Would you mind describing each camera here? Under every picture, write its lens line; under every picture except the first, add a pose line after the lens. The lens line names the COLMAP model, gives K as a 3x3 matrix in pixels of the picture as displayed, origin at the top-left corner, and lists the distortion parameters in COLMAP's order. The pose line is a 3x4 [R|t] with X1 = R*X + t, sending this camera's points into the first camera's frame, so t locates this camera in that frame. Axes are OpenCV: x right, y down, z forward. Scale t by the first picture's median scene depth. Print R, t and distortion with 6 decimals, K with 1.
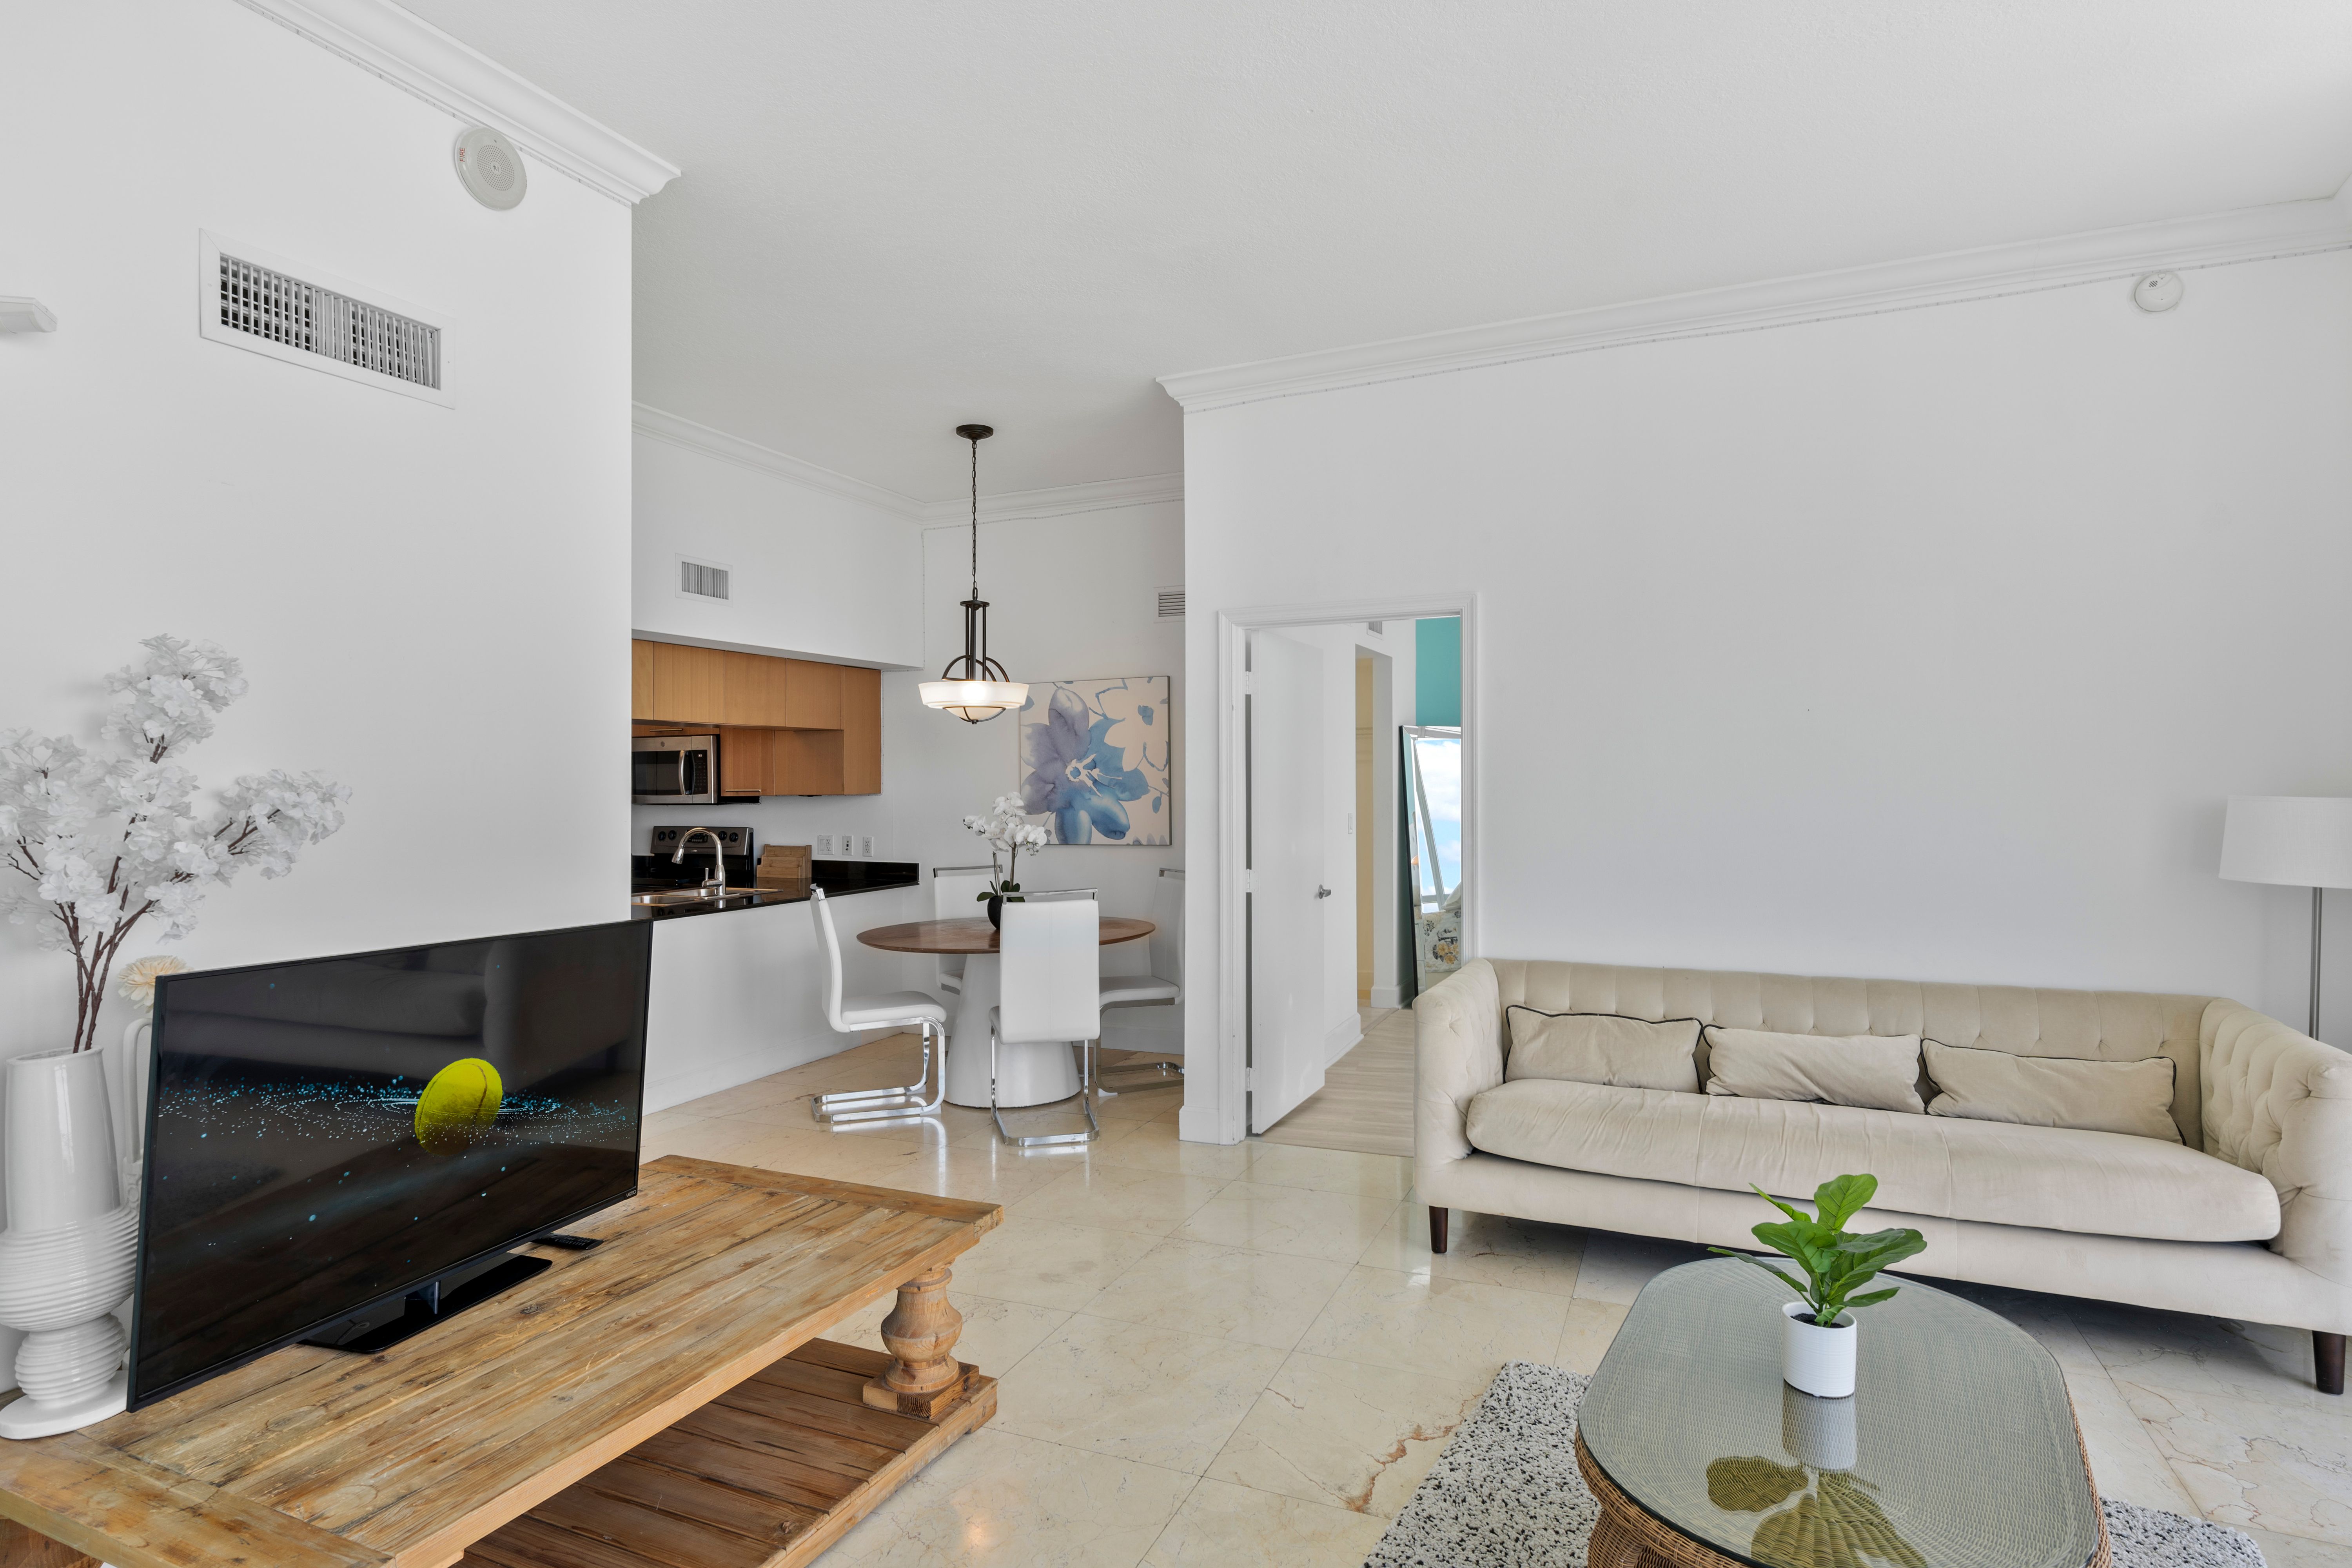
lens RADIAL K [[1255.8, 0, 1180.2], [0, 1255.8, 769.7], [0, 0, 1]] dist [-0.000834, -0.000229]
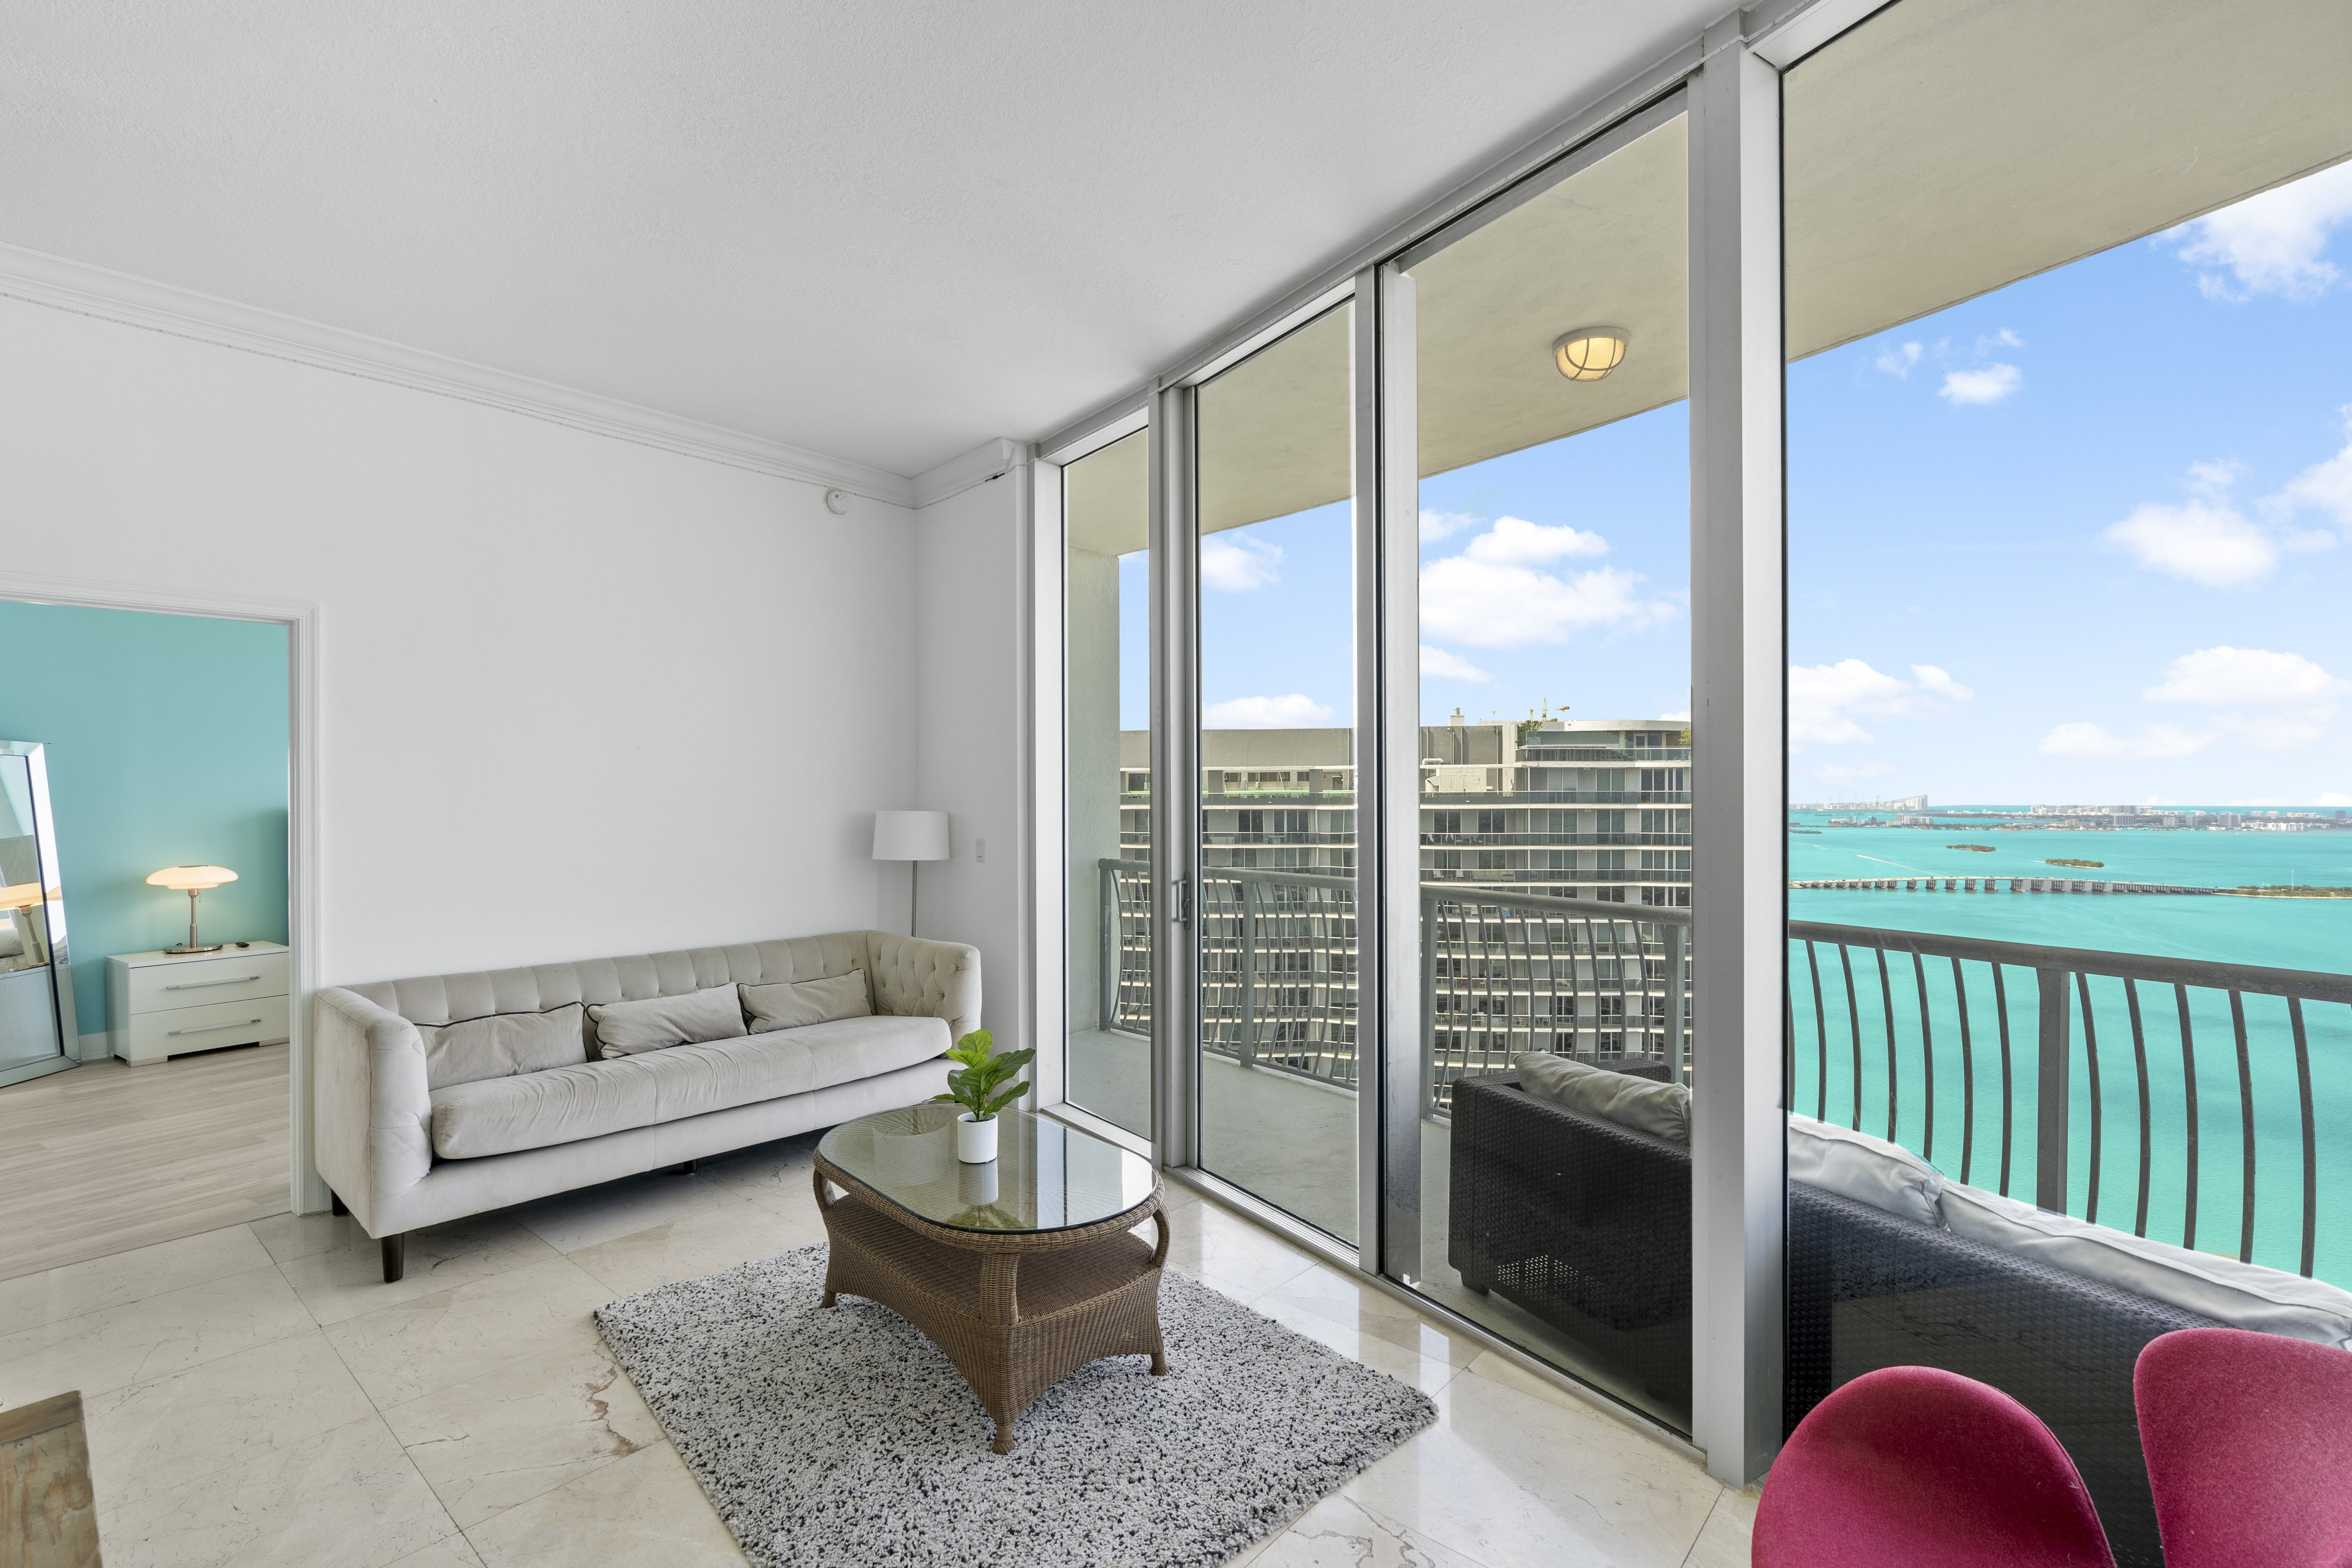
lens RADIAL K [[1068.4, 0, 1174.2], [0, 1068.4, 798.6], [0, 0, 1]] dist [-0.000989, 0.000127]
pose [[0.297659, 0.002304, 0.954670, -0.421276], [-0.007423, 0.999972, -0.000099, 0.001250], [-0.954644, -0.007056, 0.297668, 0.171707]]
